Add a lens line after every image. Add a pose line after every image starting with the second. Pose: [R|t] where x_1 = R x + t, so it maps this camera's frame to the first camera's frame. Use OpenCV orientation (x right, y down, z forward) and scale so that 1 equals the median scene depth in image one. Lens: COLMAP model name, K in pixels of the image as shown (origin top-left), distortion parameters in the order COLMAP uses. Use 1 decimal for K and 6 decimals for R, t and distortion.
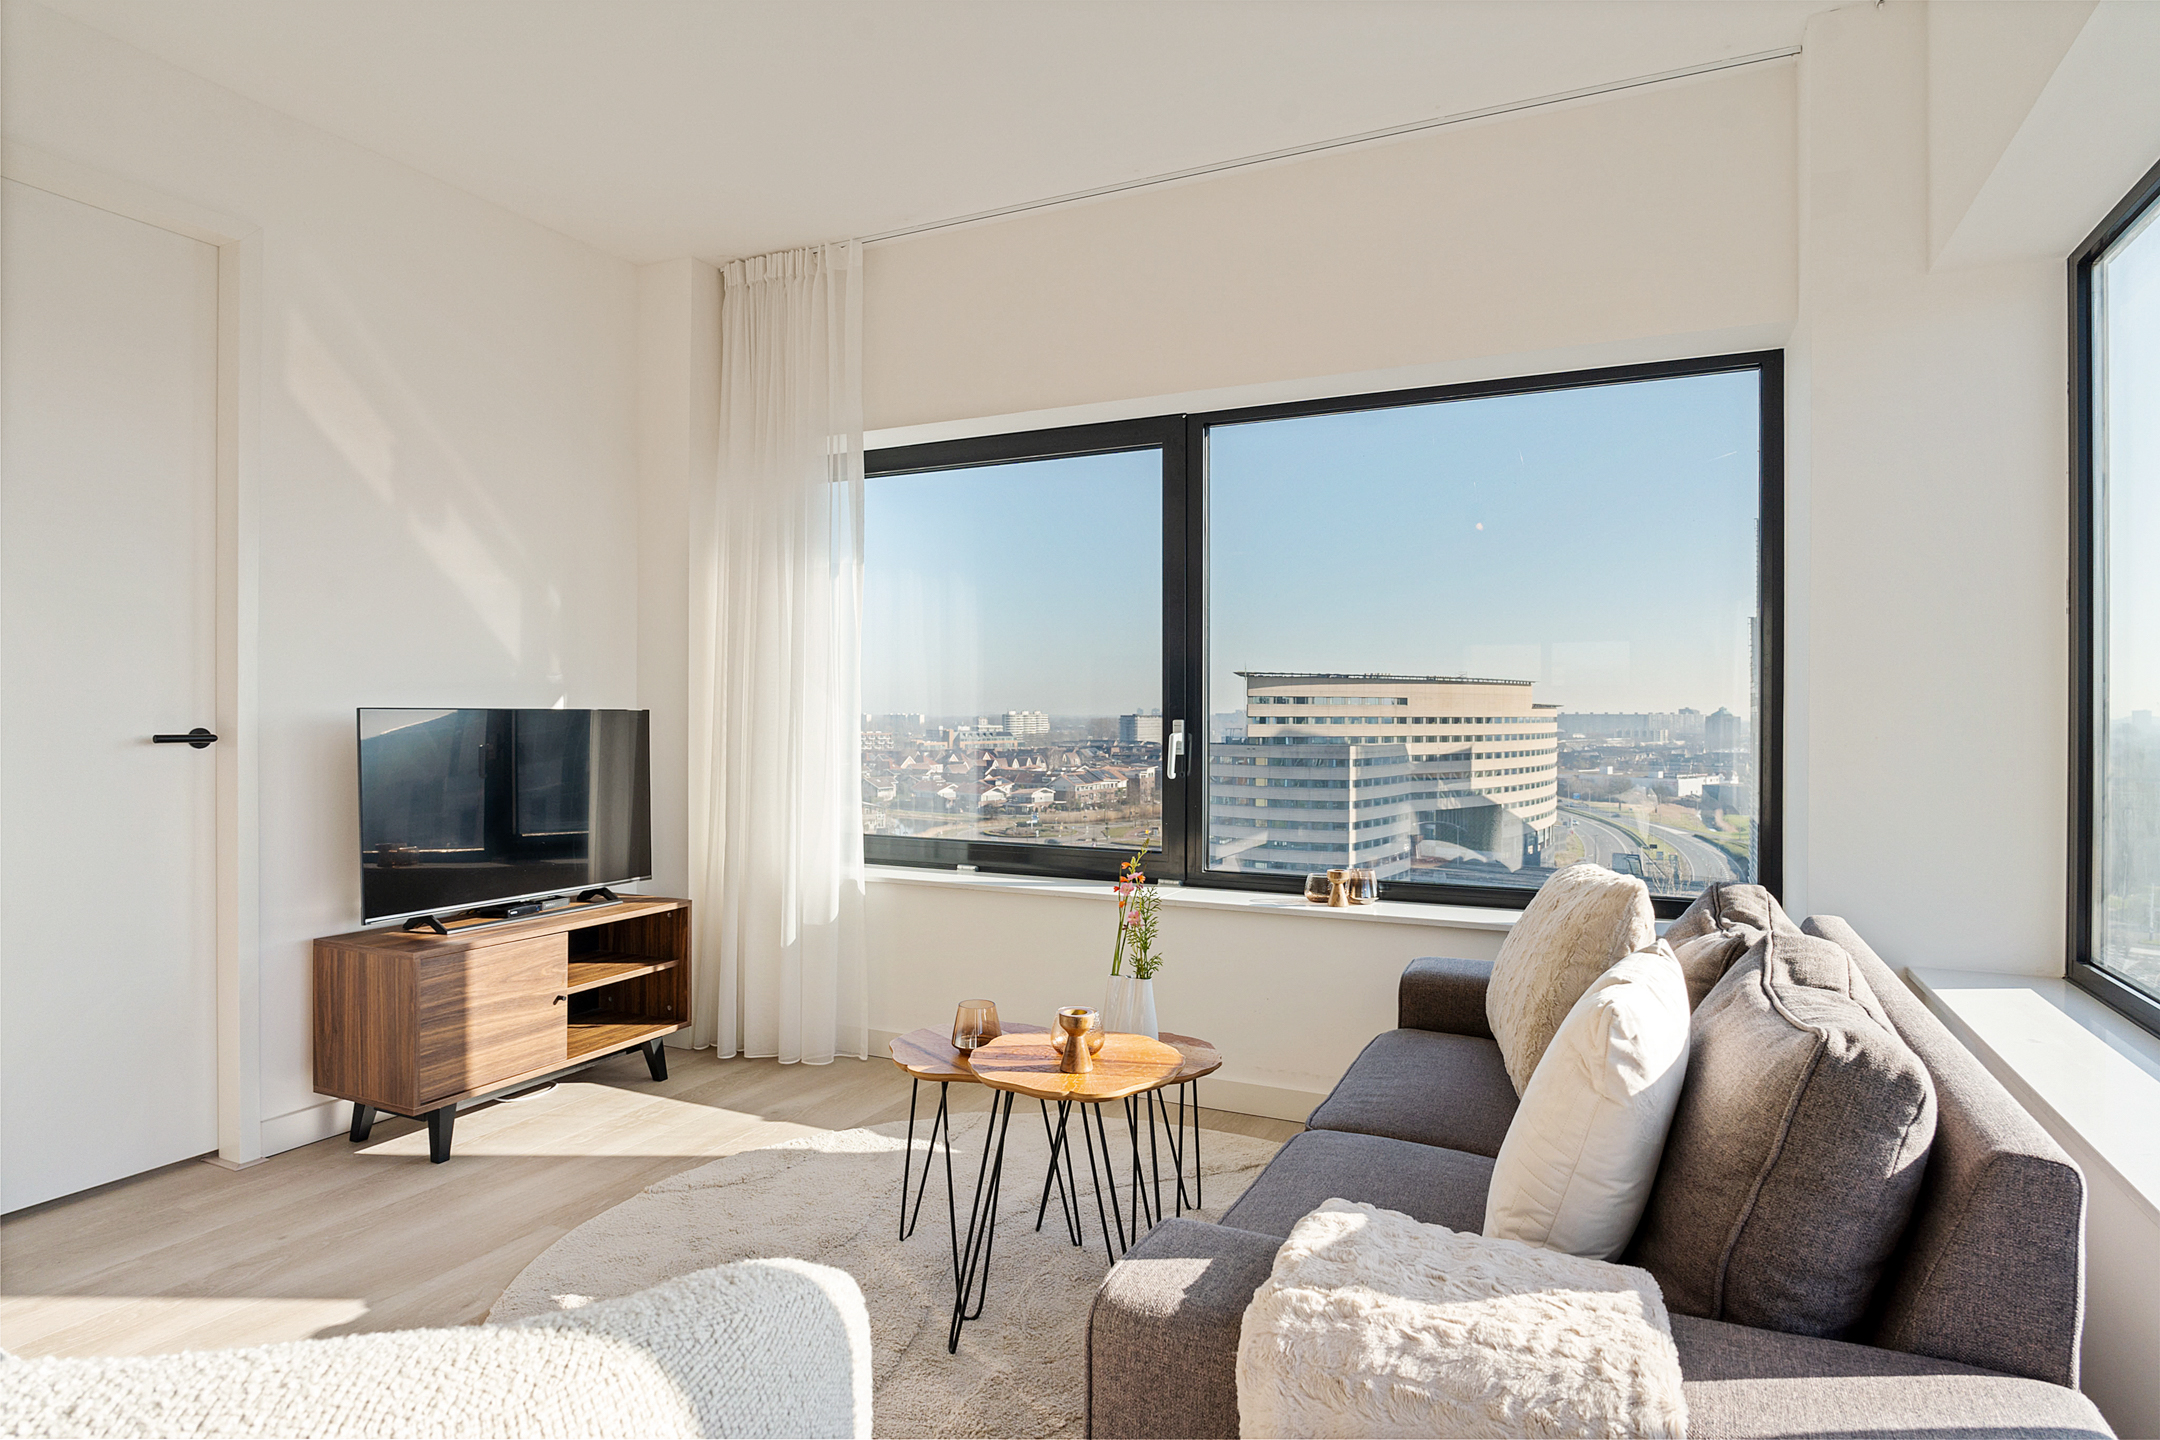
lens RADIAL K [[1180.2, 0, 1080.0], [0, 1180.2, 720.0], [0, 0, 1]] dist [-0.021732, 0.002682]
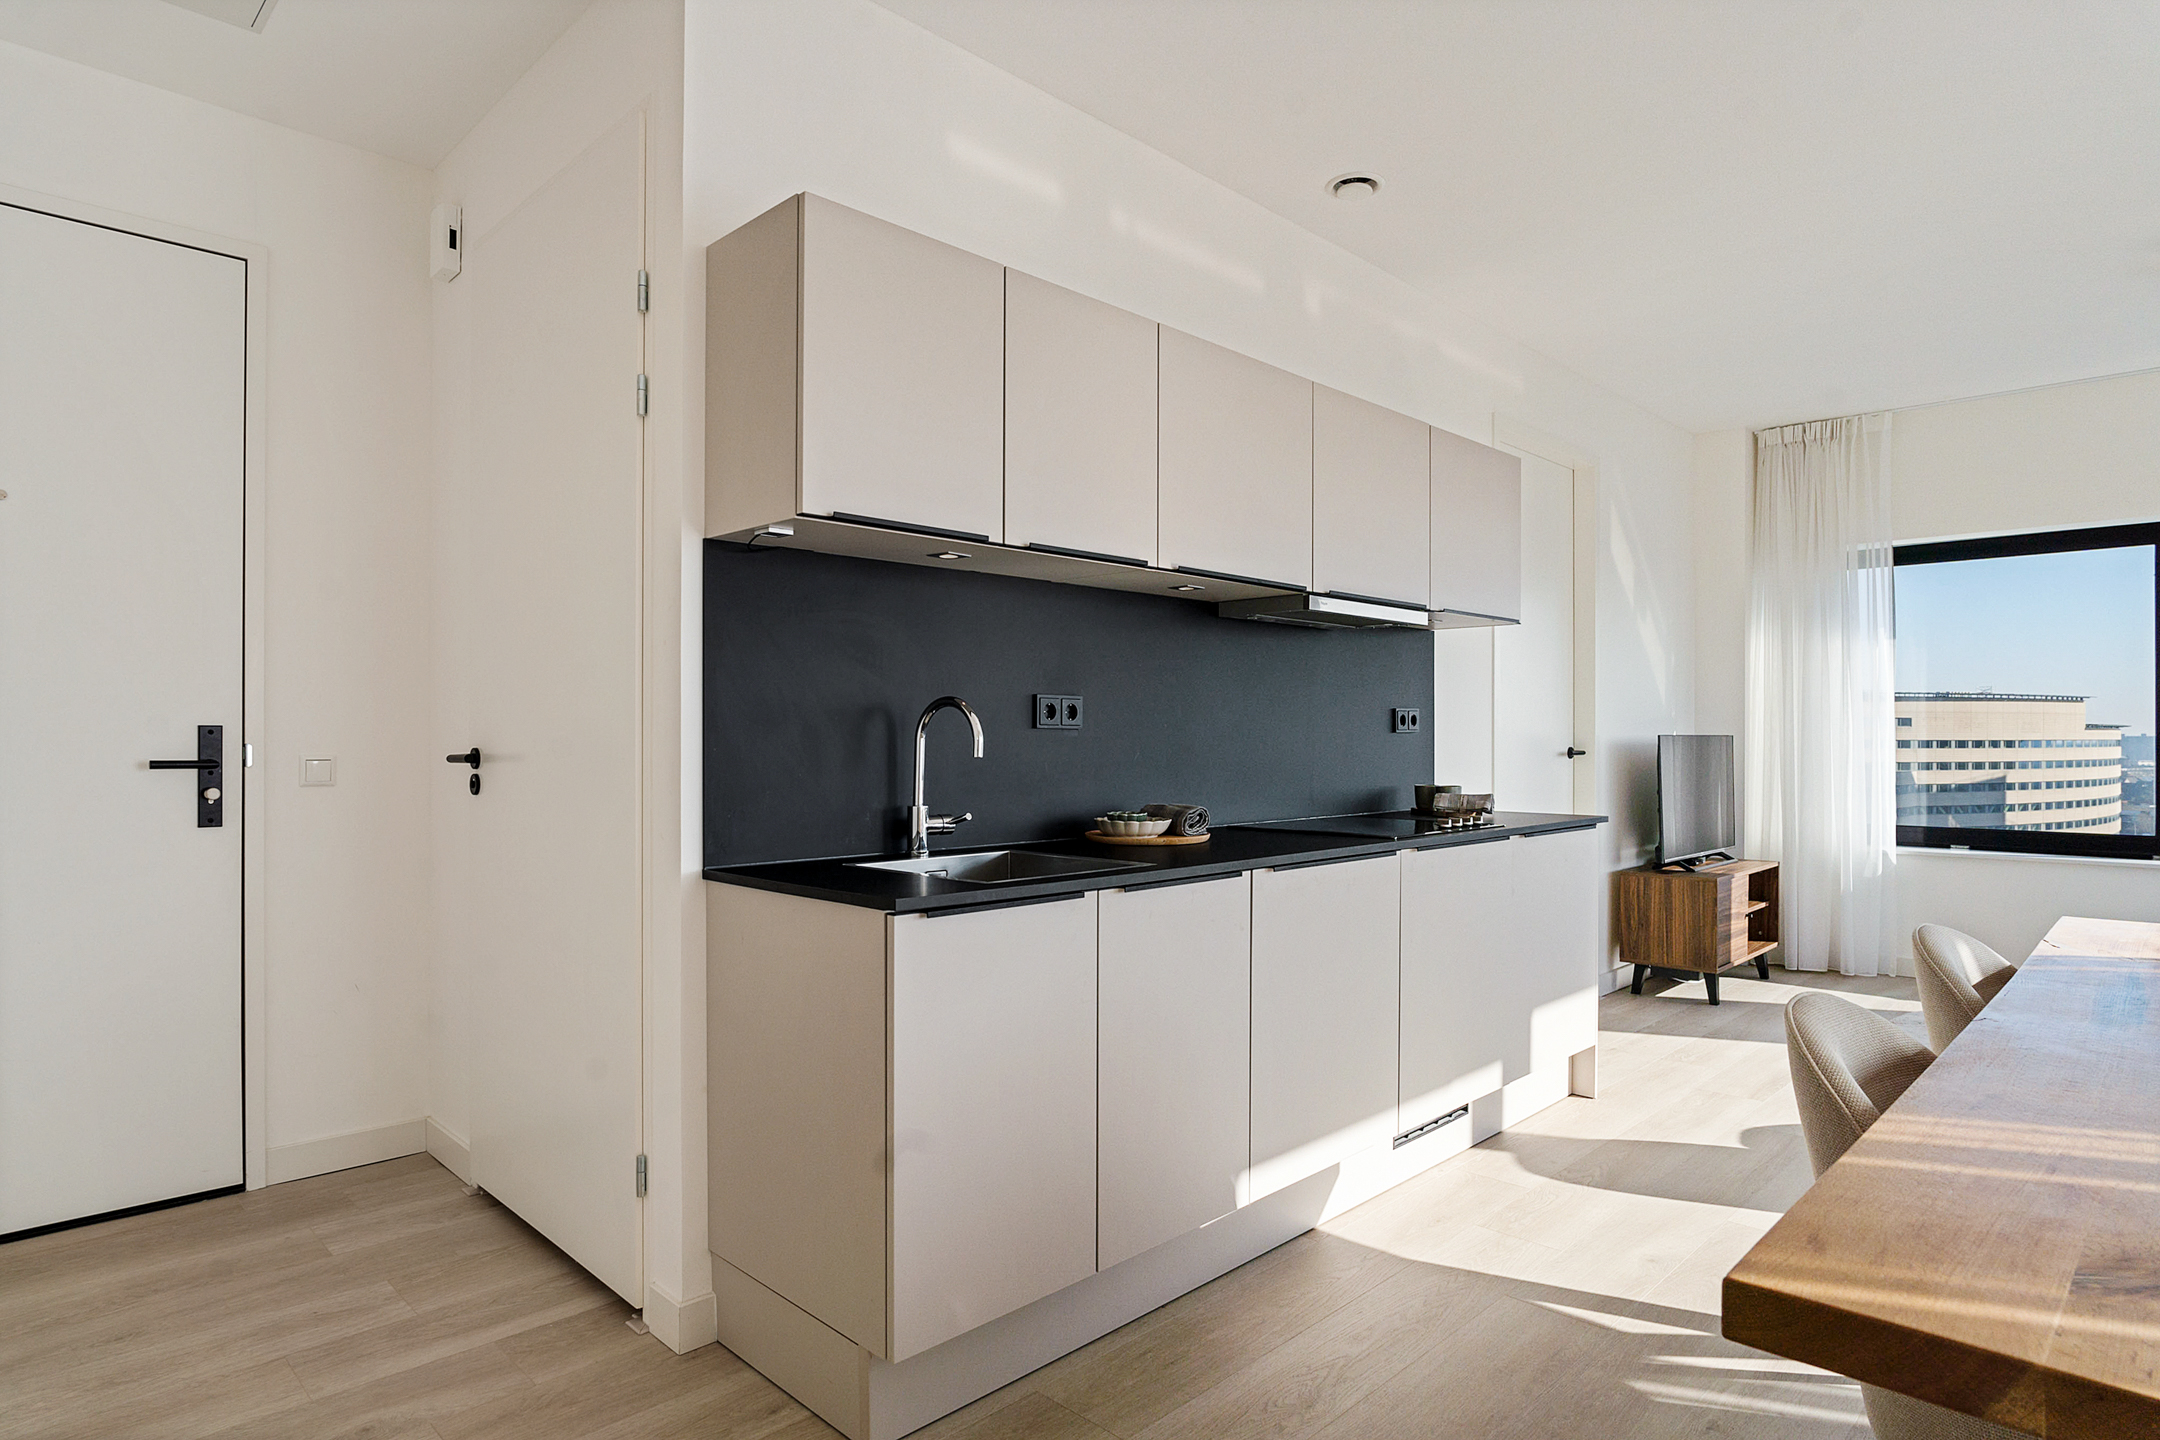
lens RADIAL K [[1187.8, 0, 1087.3], [0, 1187.8, 713.6], [0, 0, 1]] dist [-0.020399, 0.001809]
pose [[0.944508, -0.007495, -0.328402, -0.721174], [-0.000750, 0.999688, -0.024974, 0.002181], [0.328487, 0.023835, 0.944208, -0.773252]]
